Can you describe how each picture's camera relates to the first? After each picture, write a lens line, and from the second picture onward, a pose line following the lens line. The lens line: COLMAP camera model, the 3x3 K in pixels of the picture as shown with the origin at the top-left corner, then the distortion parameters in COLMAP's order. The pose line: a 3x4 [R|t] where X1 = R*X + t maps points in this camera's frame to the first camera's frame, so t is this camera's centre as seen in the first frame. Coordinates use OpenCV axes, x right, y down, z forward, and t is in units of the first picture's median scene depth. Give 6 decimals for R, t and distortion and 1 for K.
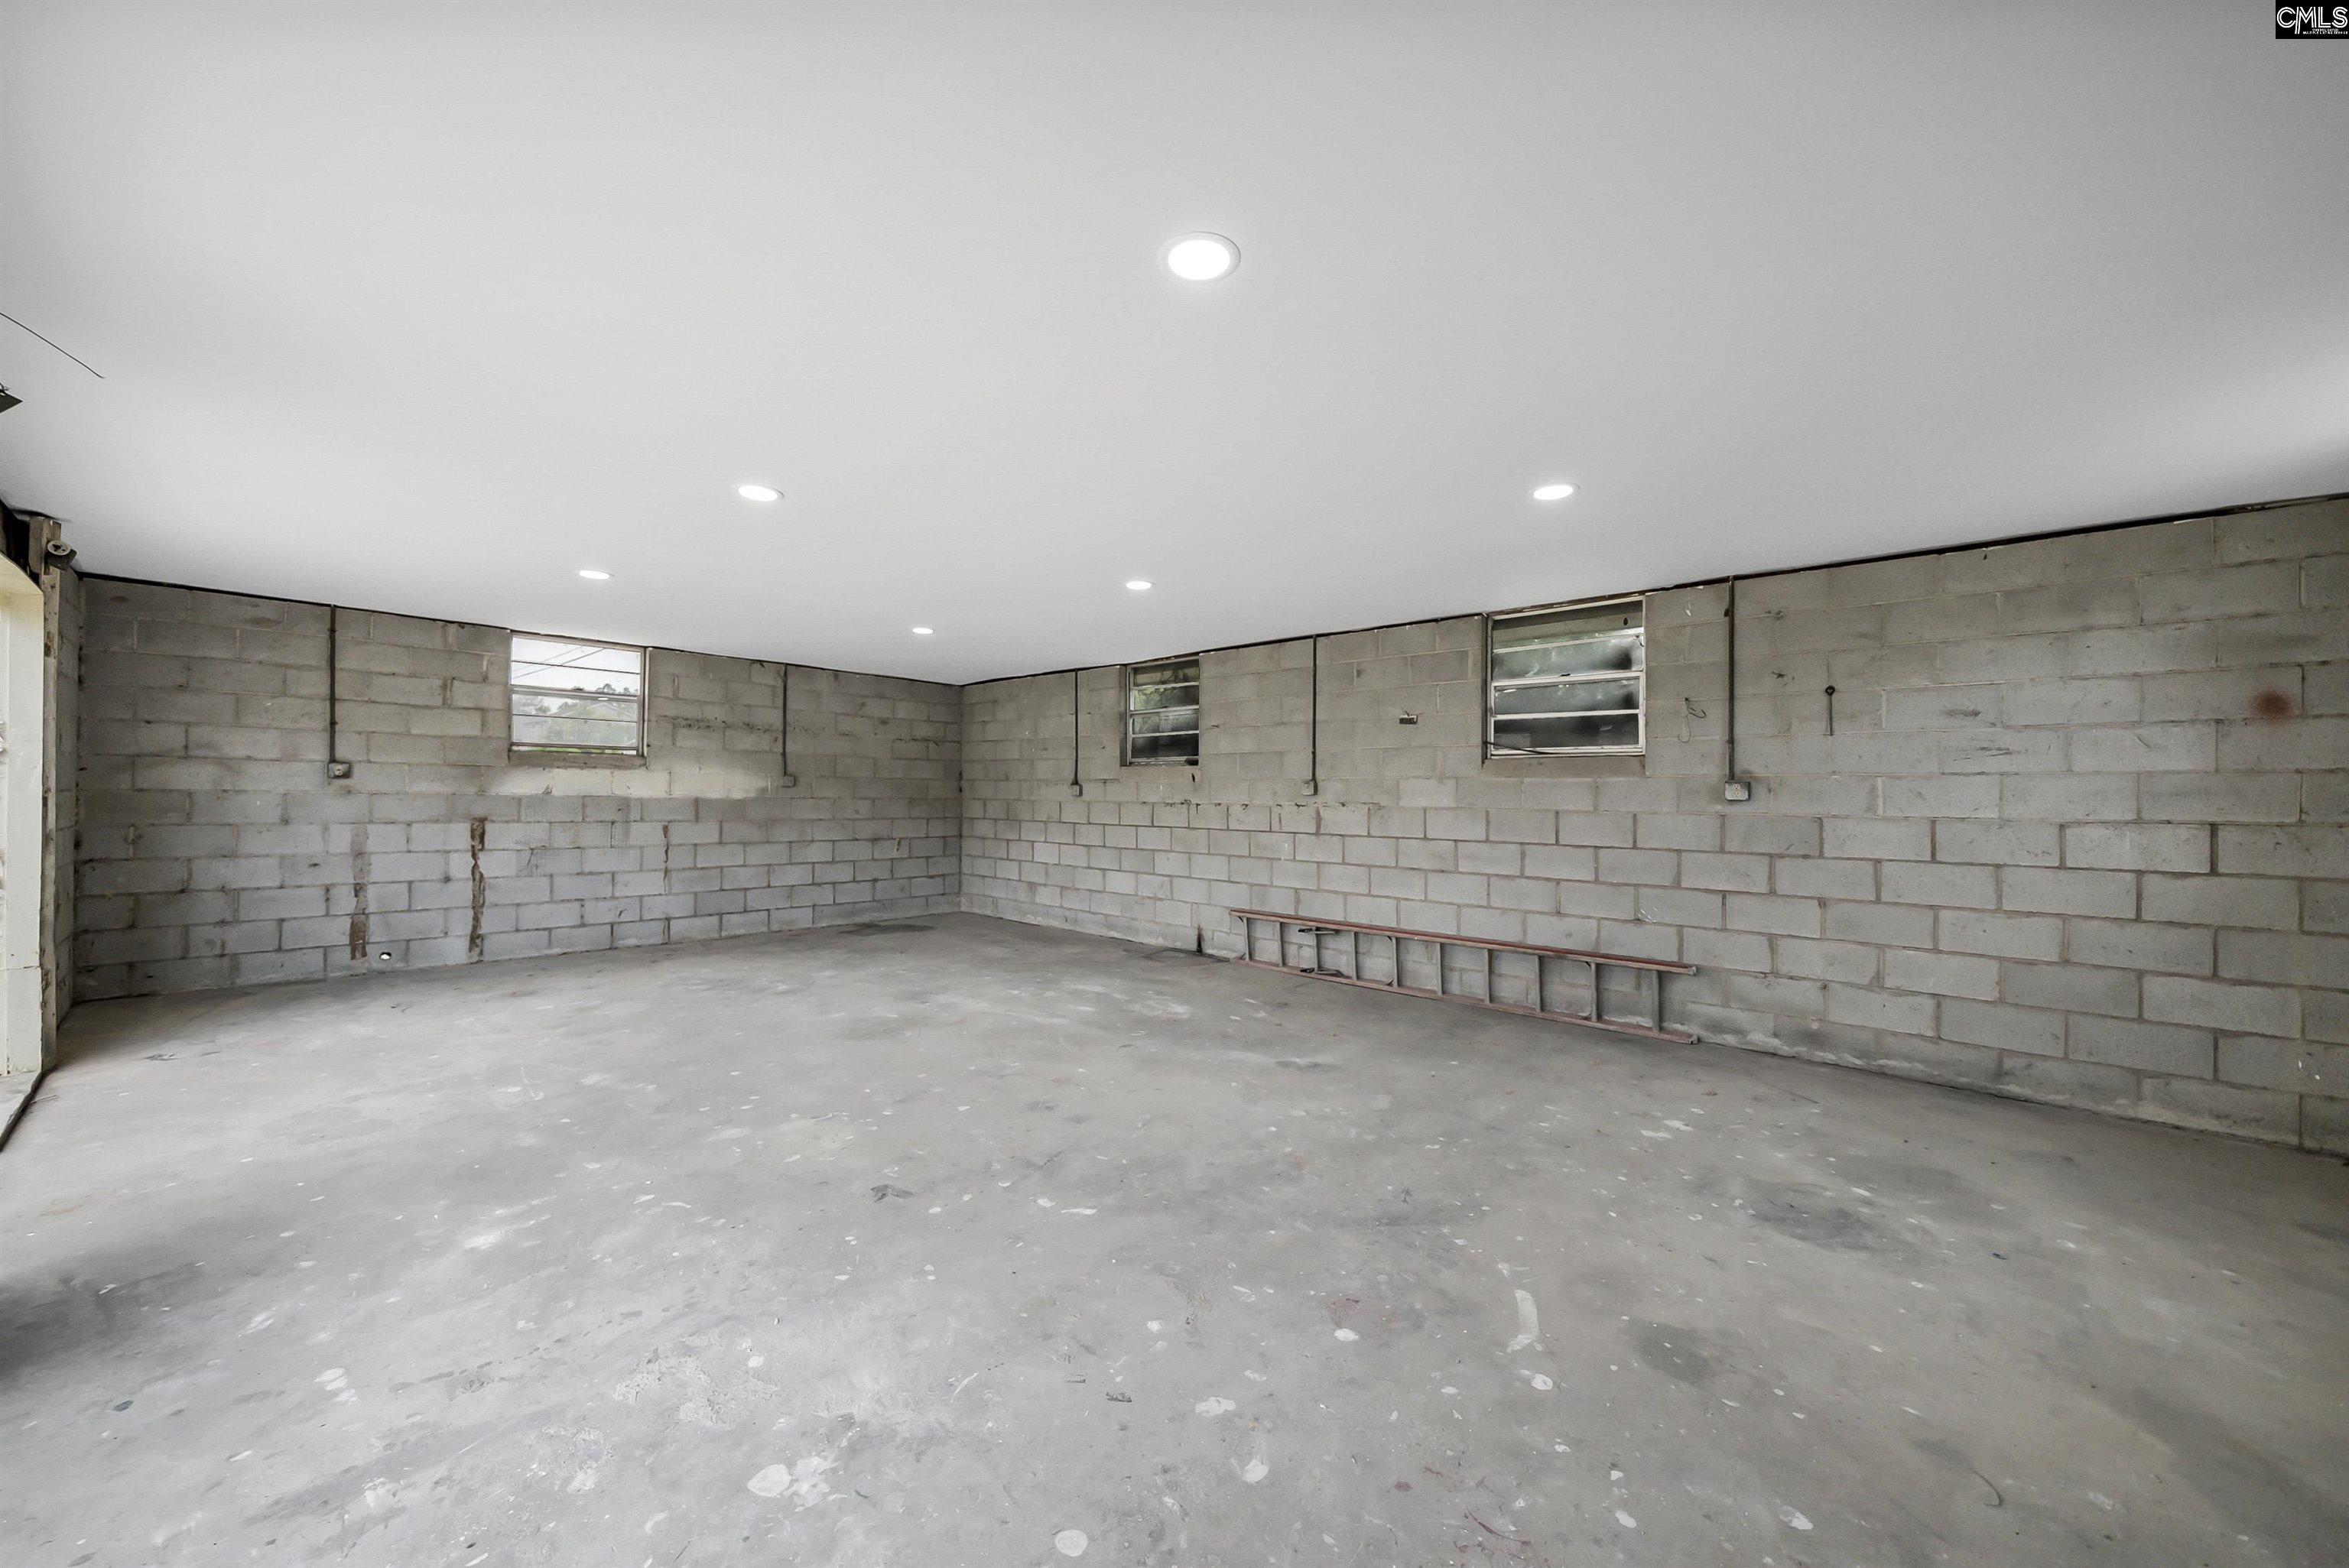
lens RADIAL K [[812.5, 0, 1165.8], [0, 812.5, 784.9], [0, 0, 1]] dist [-0.004906, 0.000454]
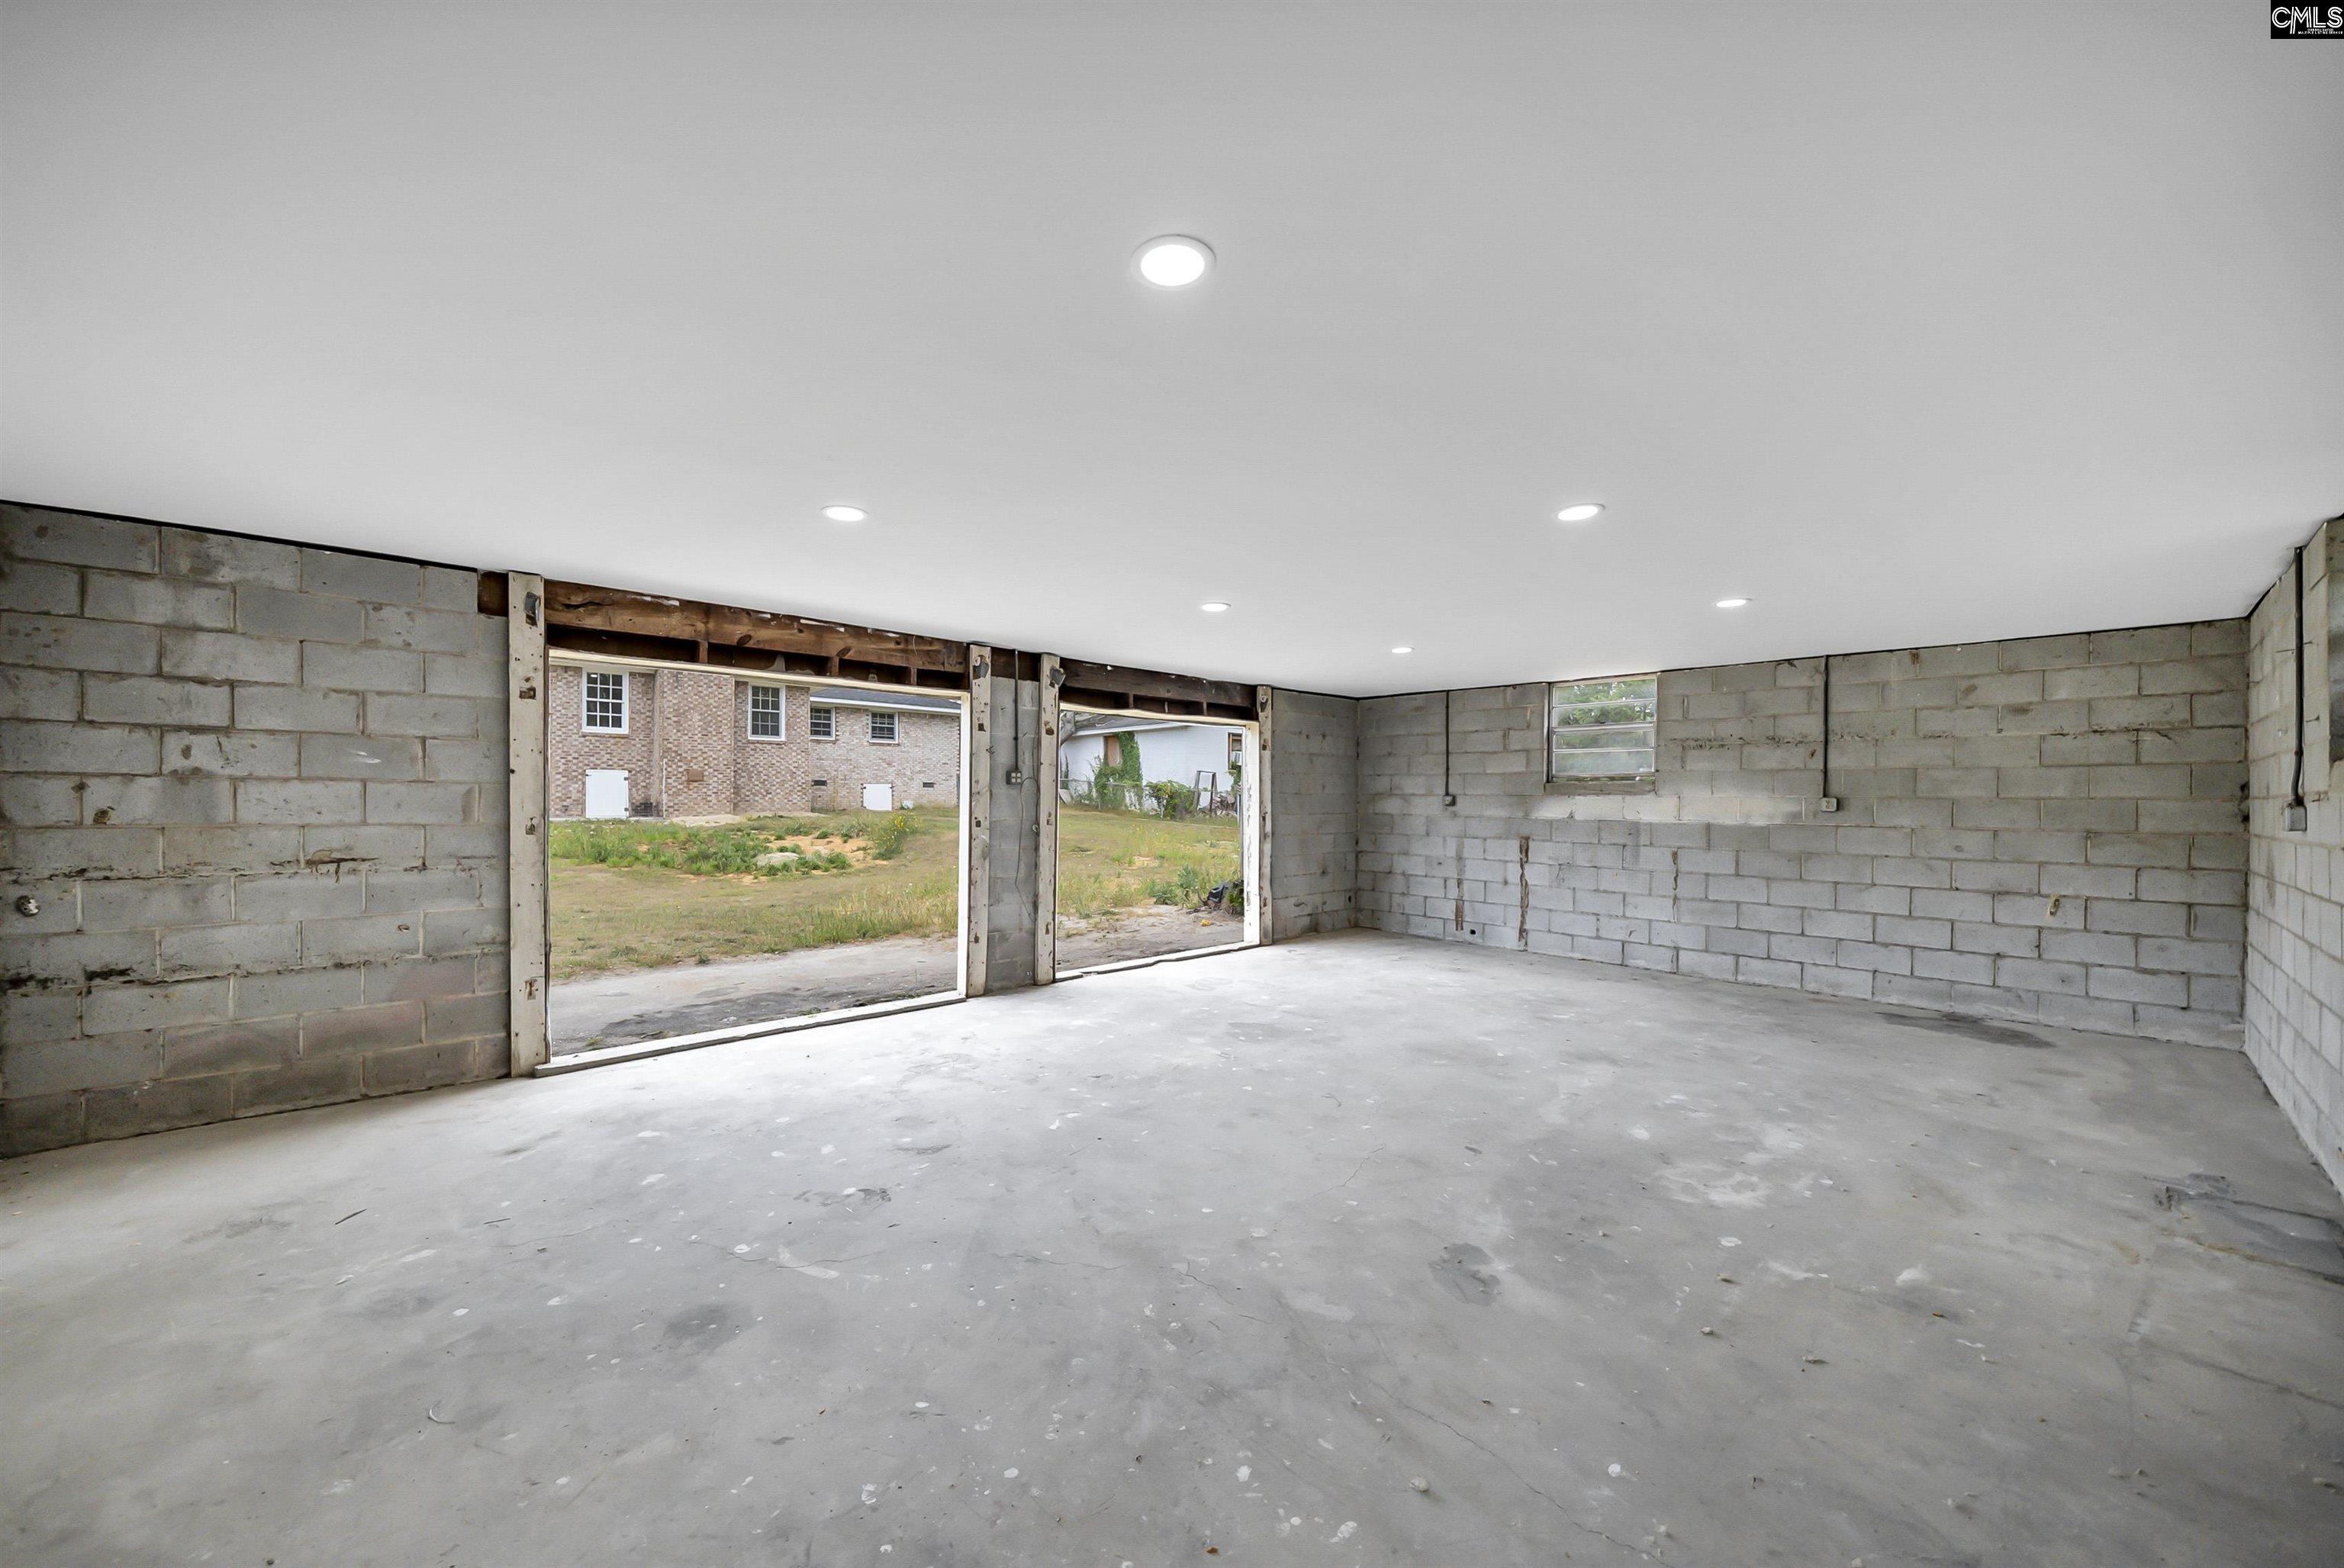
lens RADIAL K [[889.2, 0, 1165.2], [0, 889.2, 801.9], [0, 0, 1]] dist [-0.002344, -0.000069]
pose [[-0.091102, -0.013619, -0.995748, 0.586395], [0.000212, 0.999906, -0.013695, 0.005610], [0.995842, -0.001459, -0.091091, 0.572841]]
